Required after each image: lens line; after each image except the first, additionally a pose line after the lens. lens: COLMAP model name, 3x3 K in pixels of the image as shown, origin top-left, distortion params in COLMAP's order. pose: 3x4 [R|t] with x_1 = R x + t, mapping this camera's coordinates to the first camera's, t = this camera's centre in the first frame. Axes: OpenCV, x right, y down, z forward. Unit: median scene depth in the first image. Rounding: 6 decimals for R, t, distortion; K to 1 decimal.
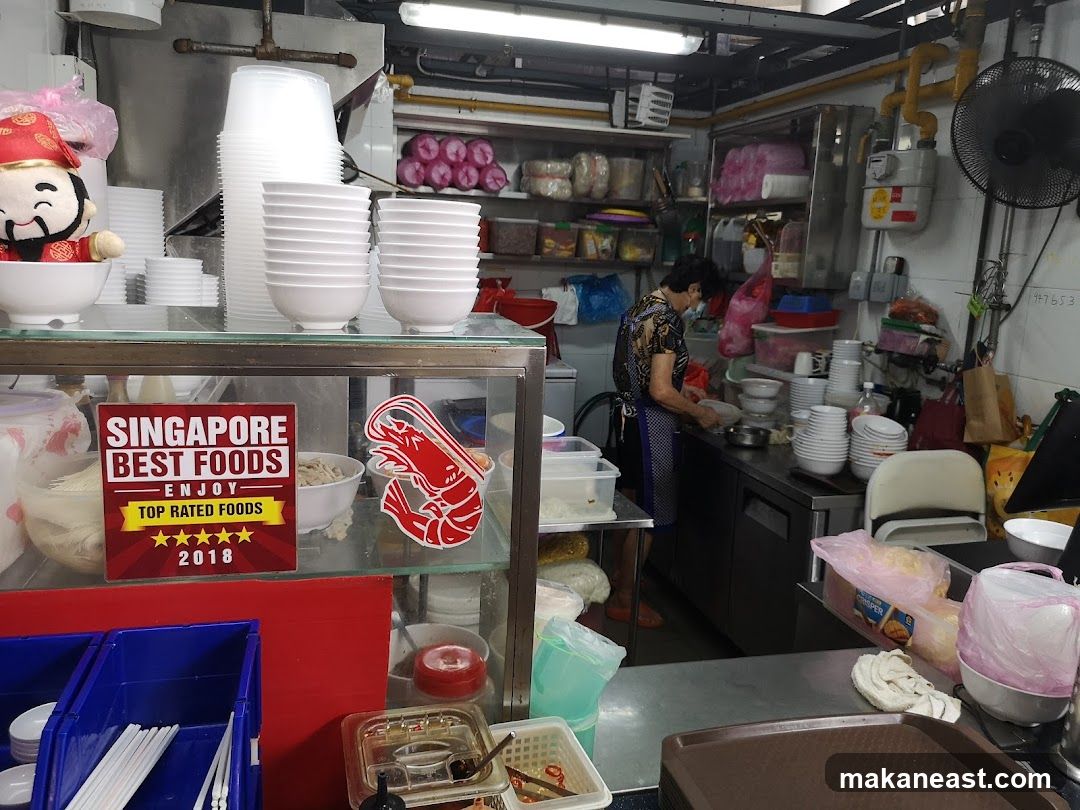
lens RADIAL K [[860.0, 0, 540.0], [0, 860.0, 405.0], [0, 0, 1]] dist [0.029483, 0.000578]
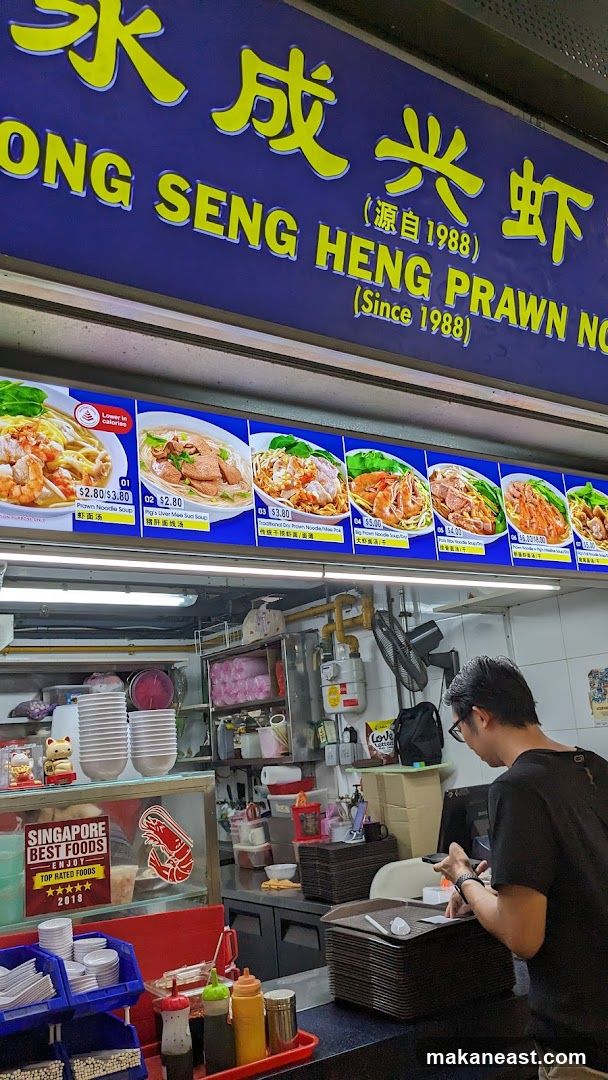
lens RADIAL K [[842.5, 0, 304.0], [0, 842.5, 540.0], [0, 0, 1]] dist [-0.007358, -0.005072]
pose [[0.938381, -0.036524, 0.343666, -0.514958], [0.176990, 0.904890, -0.387103, 0.270691], [-0.296842, 0.424076, 0.855596, -1.204912]]
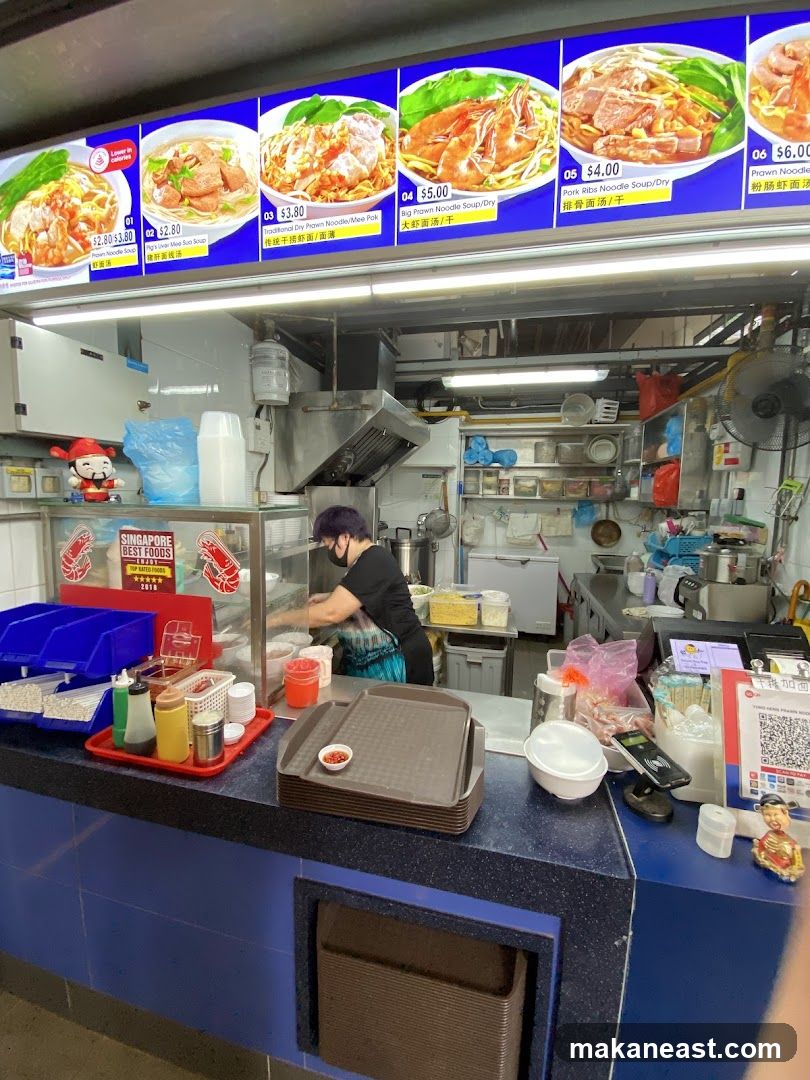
lens RADIAL K [[447.8, 0, 405.0], [0, 447.8, 540.0], [0, 0, 1]] dist [0.020970, -0.023698]
pose [[0.879922, 0.021083, -0.474651, 0.992027], [-0.066857, 0.994569, -0.079765, 0.086221], [0.470391, 0.101920, 0.876552, 0.117004]]
